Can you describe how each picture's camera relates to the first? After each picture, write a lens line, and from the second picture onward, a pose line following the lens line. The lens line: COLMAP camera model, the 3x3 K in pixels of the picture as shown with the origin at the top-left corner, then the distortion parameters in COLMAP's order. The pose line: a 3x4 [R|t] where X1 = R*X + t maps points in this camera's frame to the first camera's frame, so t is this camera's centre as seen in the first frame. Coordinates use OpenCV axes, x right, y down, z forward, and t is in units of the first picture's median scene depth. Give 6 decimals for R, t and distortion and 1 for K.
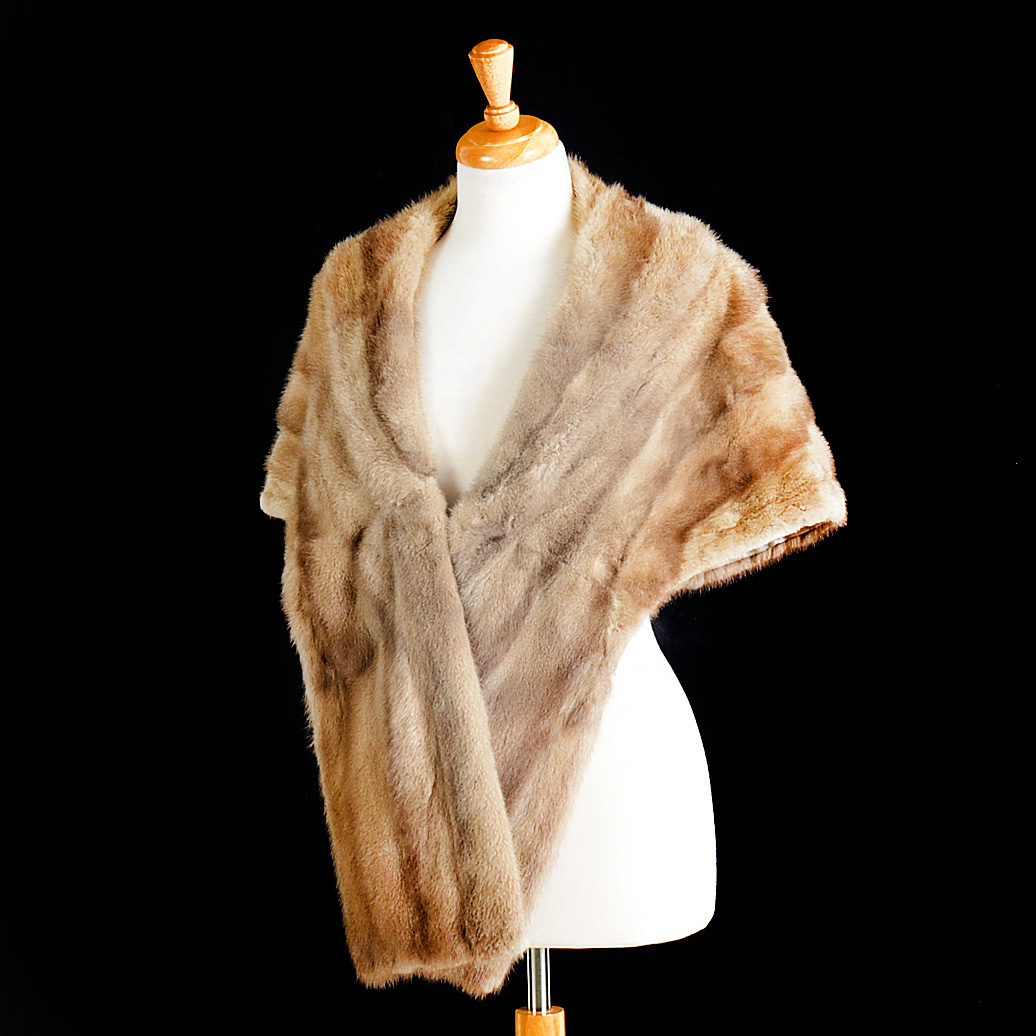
lens RADIAL K [[4052.7, 0, 518.0], [0, 4052.7, 518.0], [0, 0, 1]] dist [0.012117, 0.775615]
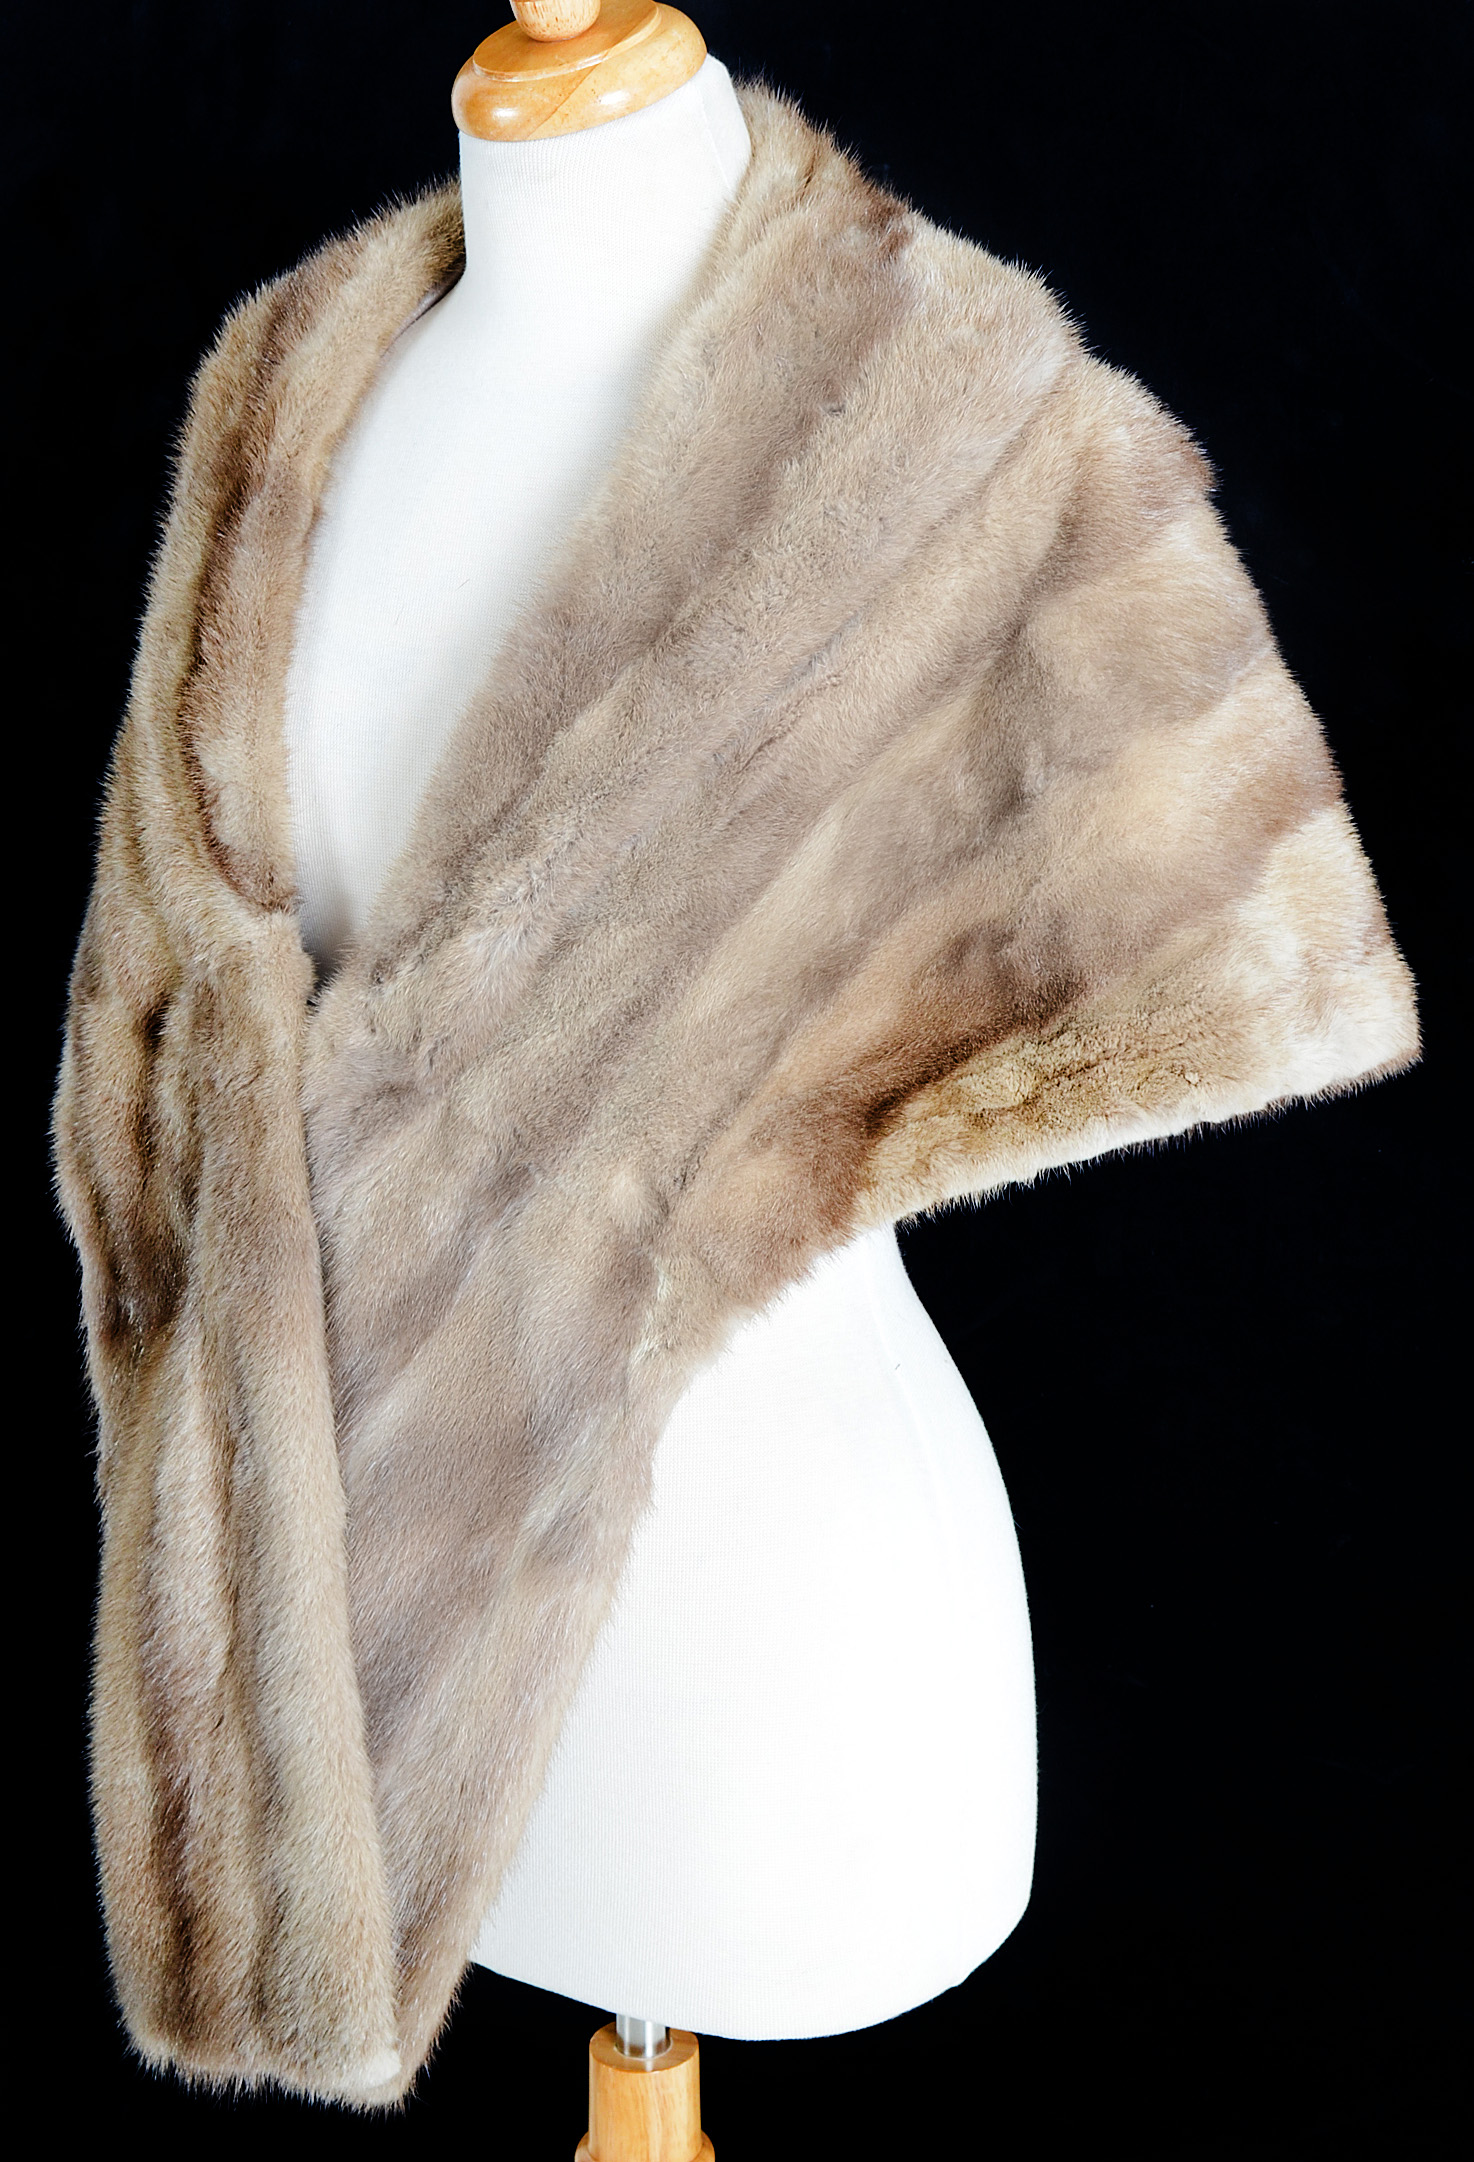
lens RADIAL K [[4148.9, 0, 737.9], [0, 4148.9, 982.0], [0, 0, 1]] dist [0.005528, 0.020389]
pose [[0.939519, 0.113272, -0.323224, 0.157981], [-0.053449, 0.980655, 0.188305, -0.084468], [0.338301, -0.159641, 0.927398, 0.628693]]
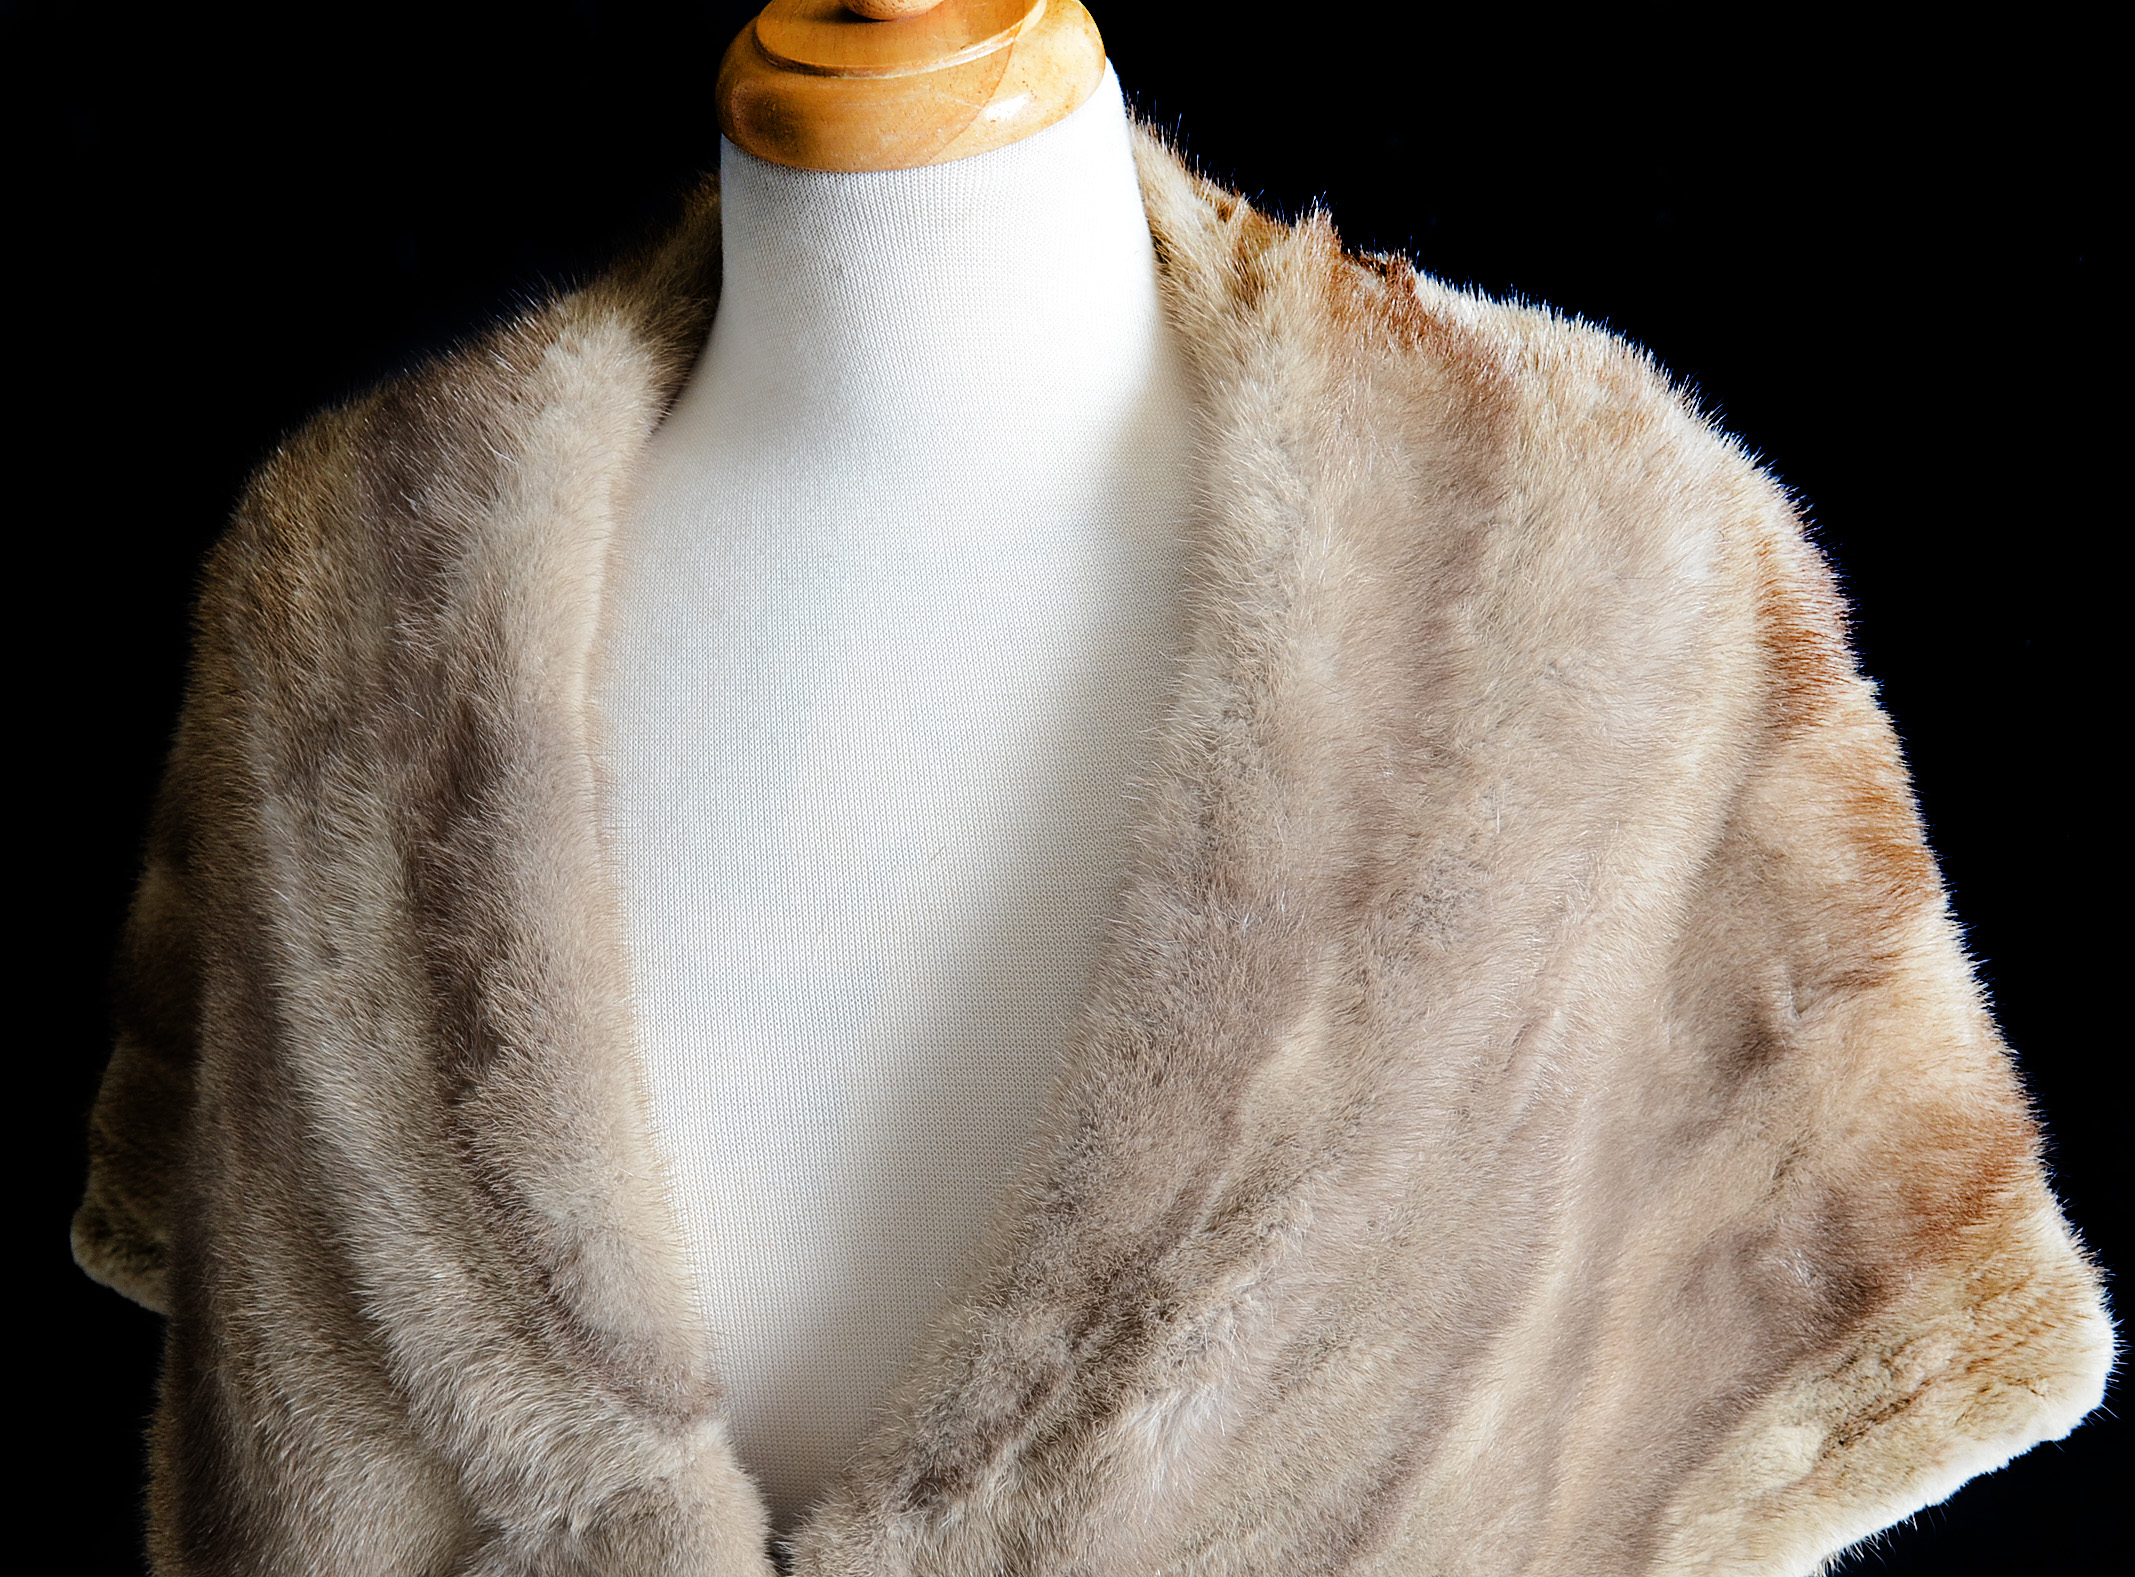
lens RADIAL K [[3668.7, 0, 968.8], [0, 3668.7, 785.8], [0, 0, 1]] dist [-0.012918, -0.045903]
pose [[0.990127, -0.047654, 0.131822, -0.033378], [0.030821, 0.991436, 0.126907, -0.078012], [-0.136741, -0.121591, 0.983116, 0.779040]]
